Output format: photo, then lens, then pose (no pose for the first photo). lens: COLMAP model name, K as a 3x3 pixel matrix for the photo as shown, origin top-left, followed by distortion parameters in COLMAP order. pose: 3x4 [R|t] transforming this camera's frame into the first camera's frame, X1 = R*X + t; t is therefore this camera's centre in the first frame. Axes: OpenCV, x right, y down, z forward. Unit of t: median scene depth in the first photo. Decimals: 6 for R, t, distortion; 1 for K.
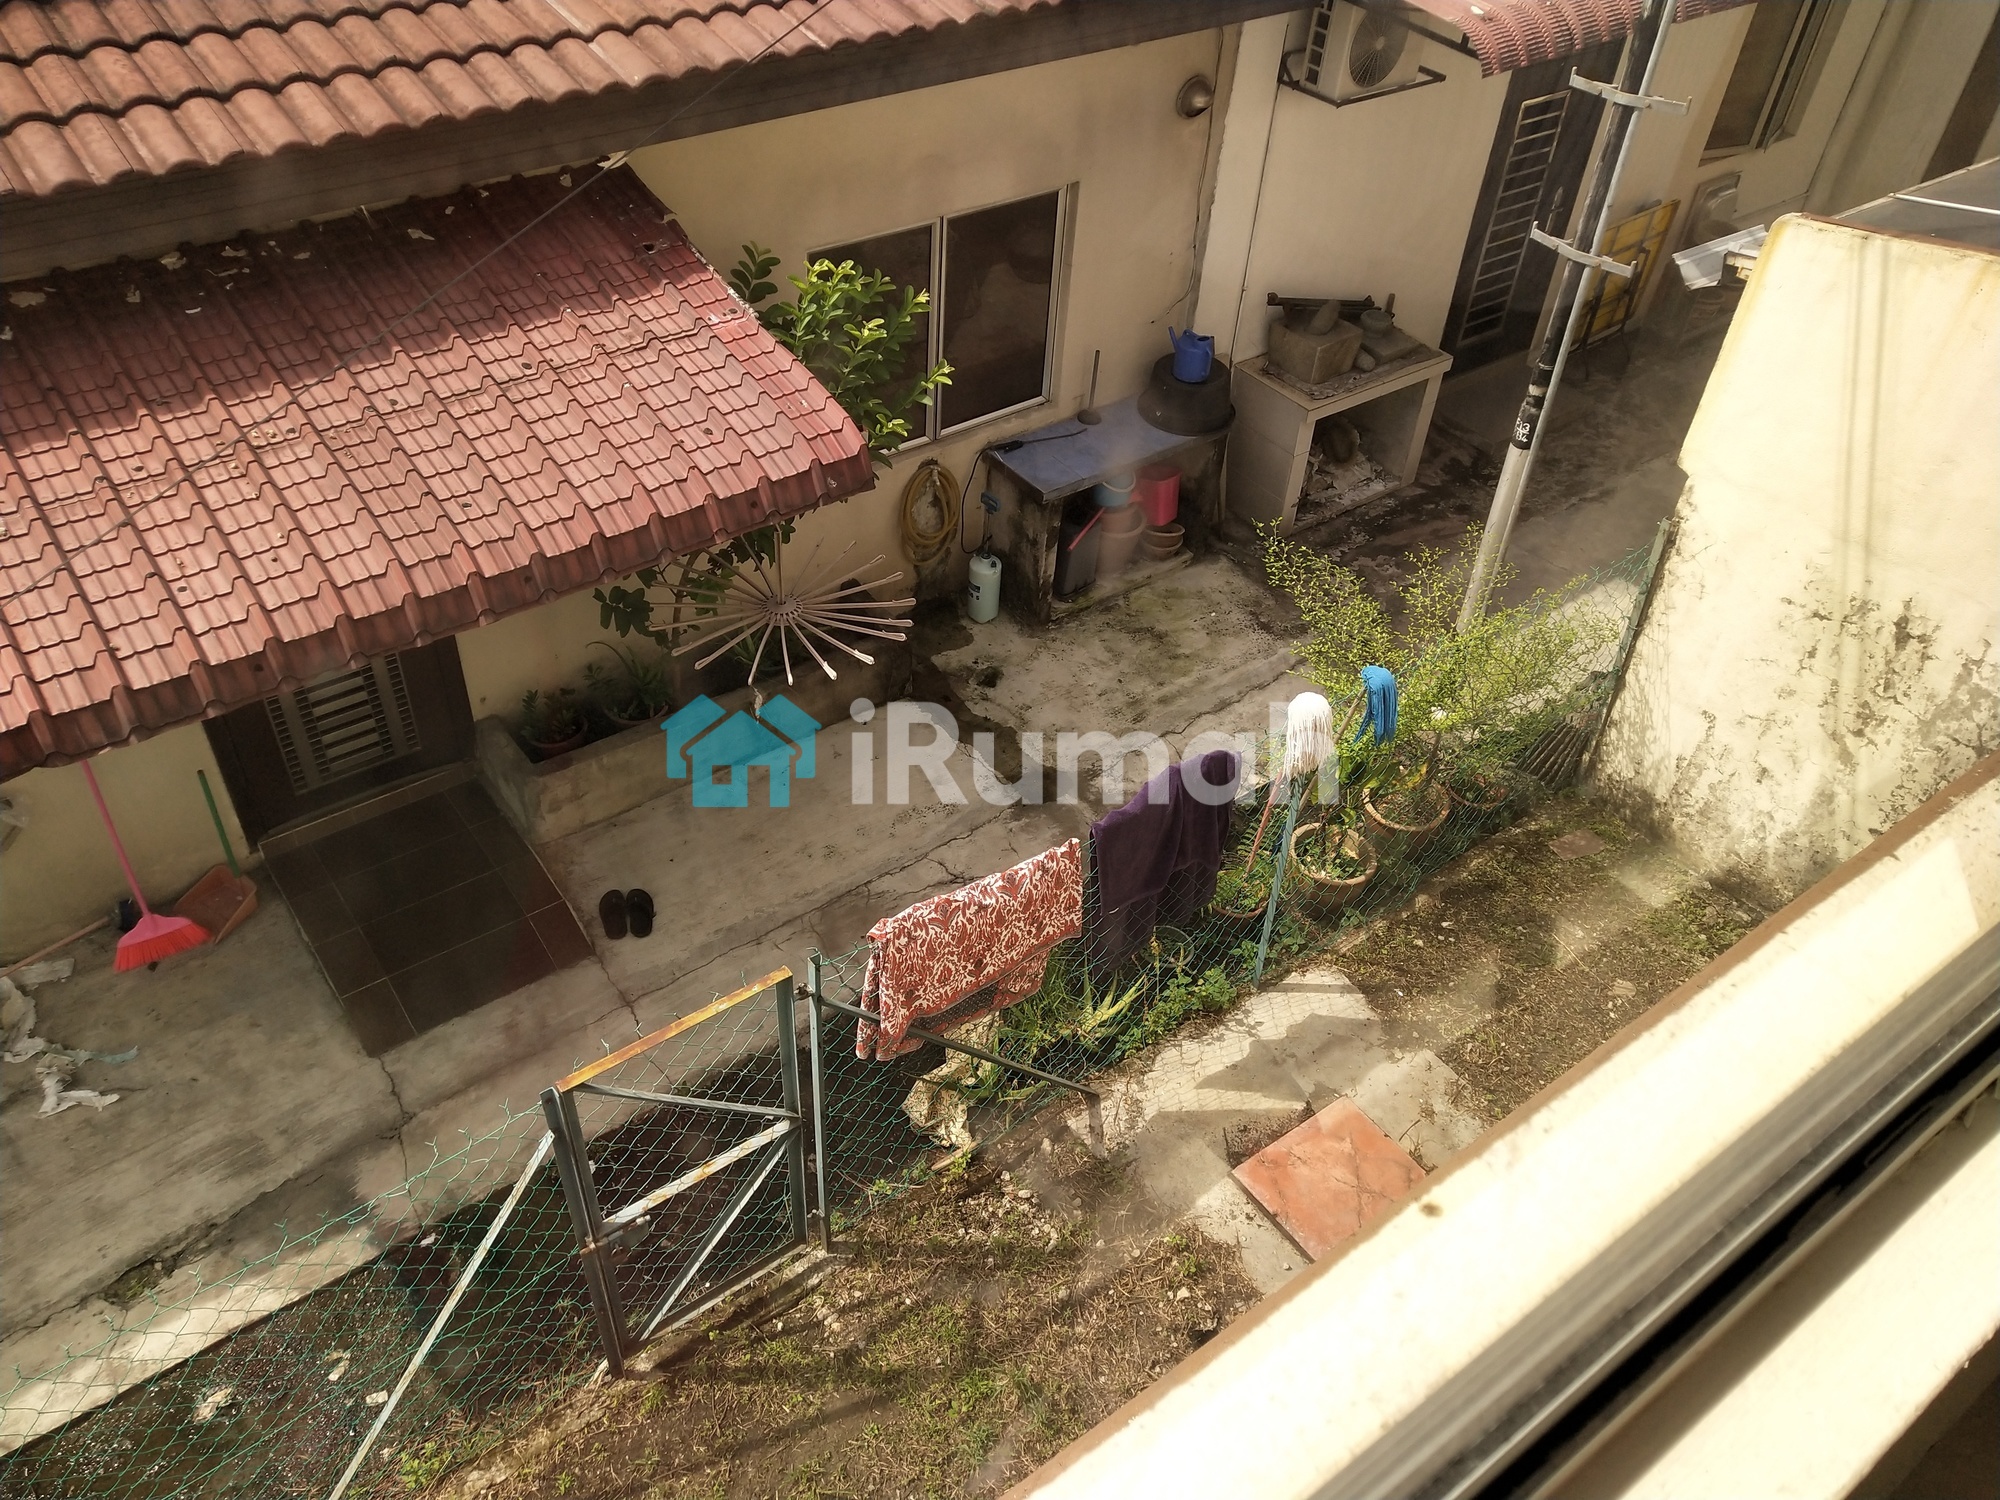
lens RADIAL K [[1523.1, 0, 1000.0], [0, 1523.1, 750.0], [0, 0, 1]] dist [0.011106, 0.011377]
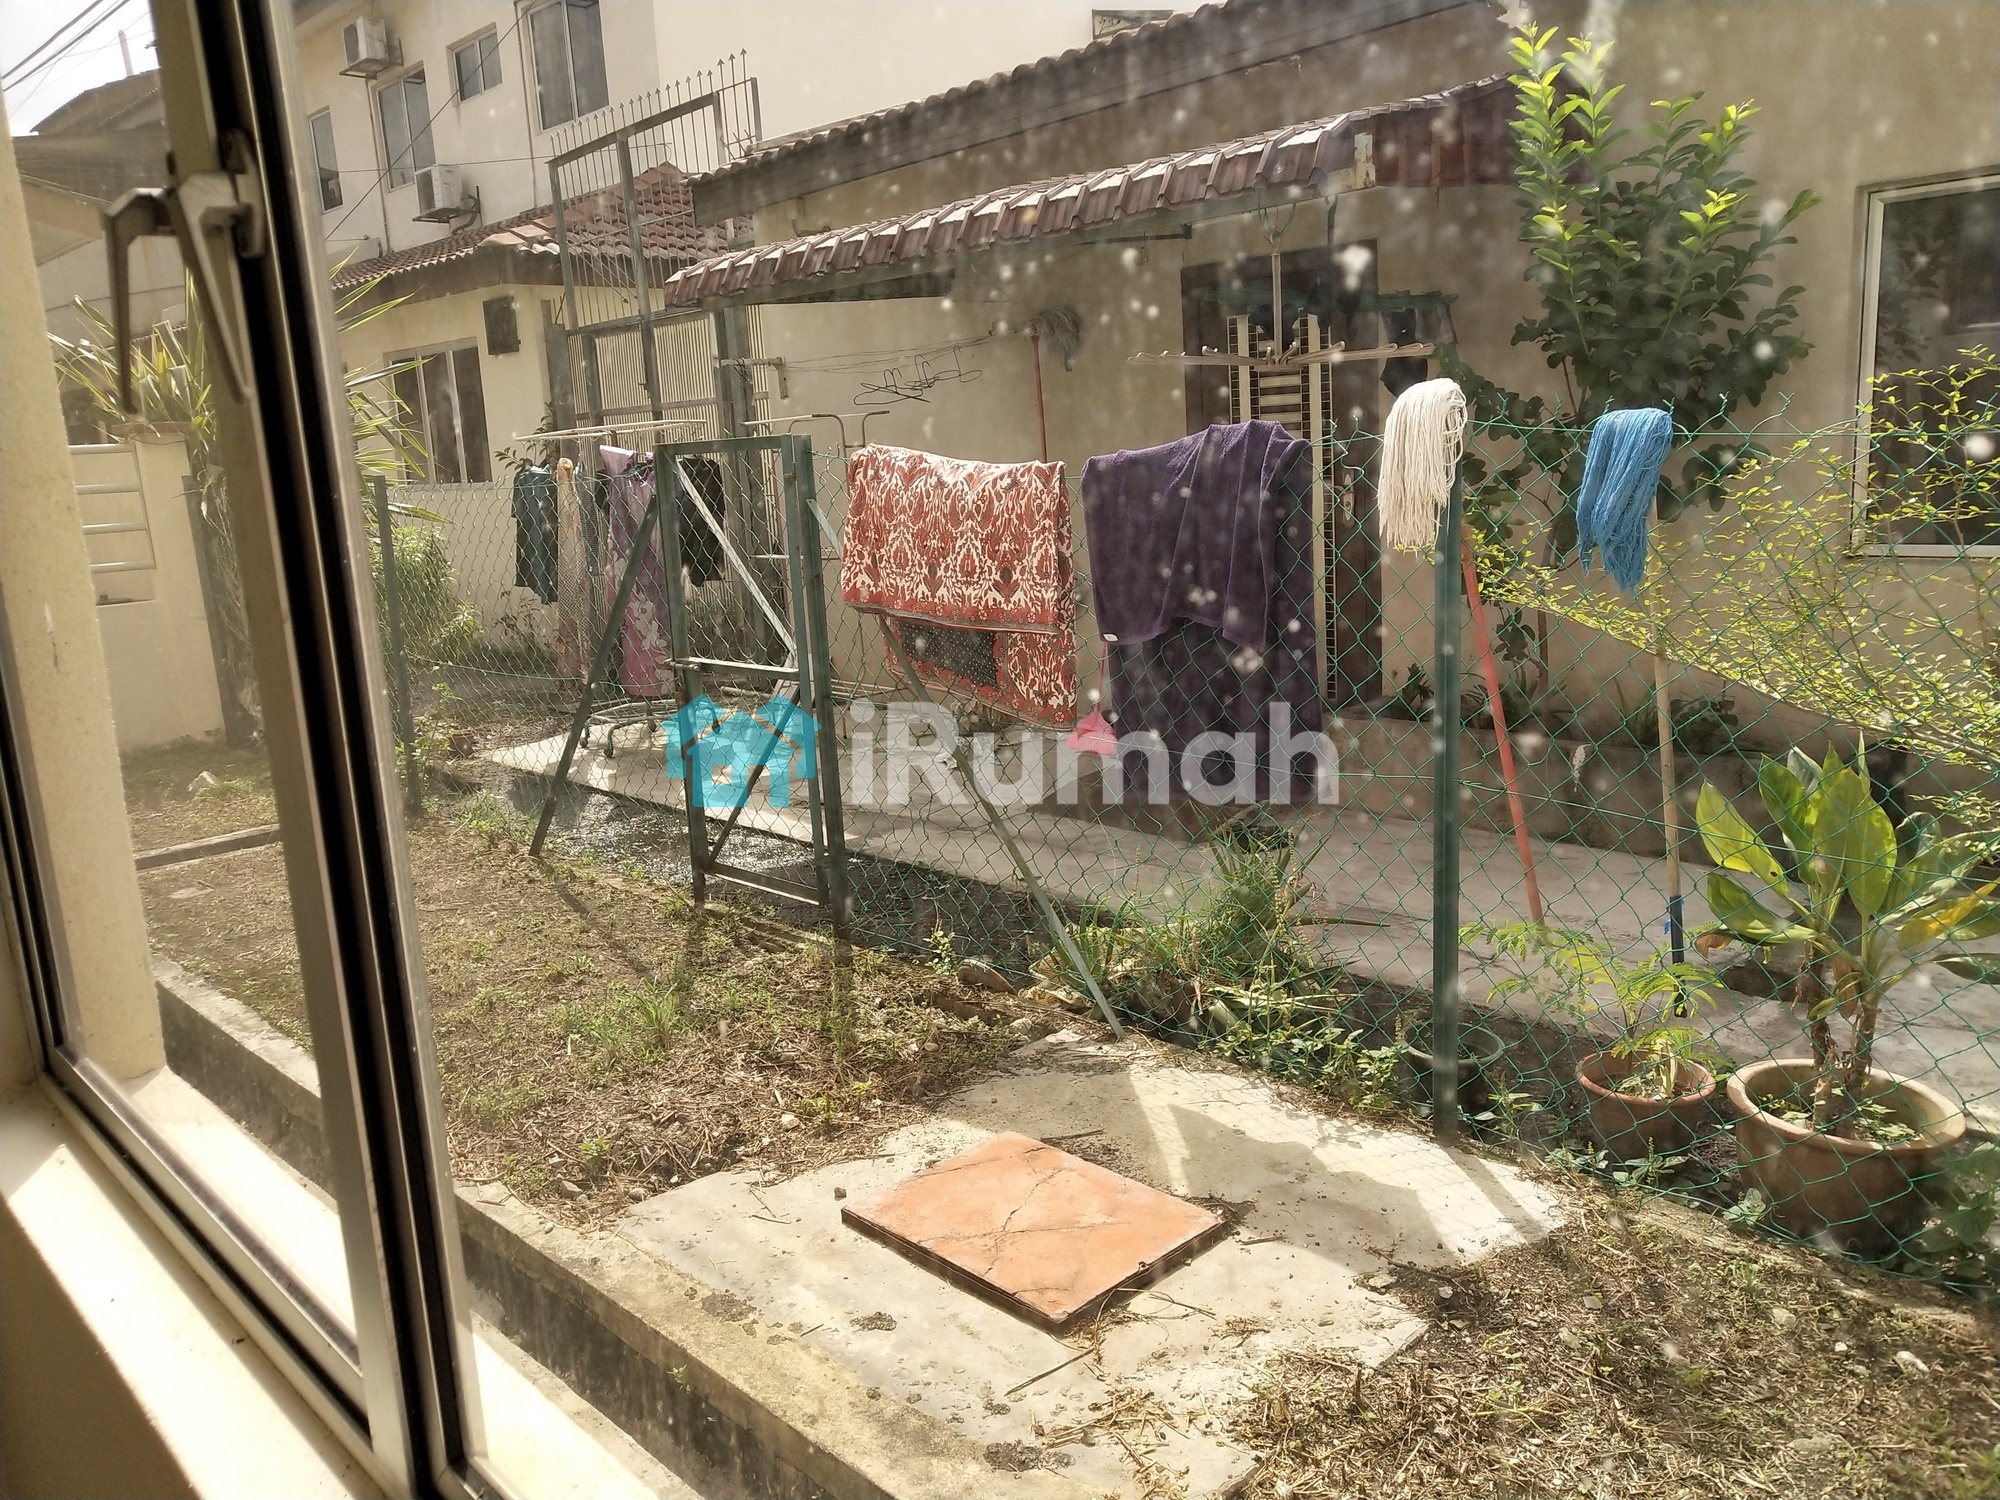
lens RADIAL K [[1523.1, 0, 1000.0], [0, 1523.1, 750.0], [0, 0, 1]] dist [0.011106, 0.011377]
pose [[0.111233, 0.141539, -0.983664, 0.646317], [-0.611388, 0.790076, 0.044547, 0.123992], [0.783474, 0.596445, 0.174418, 0.735229]]
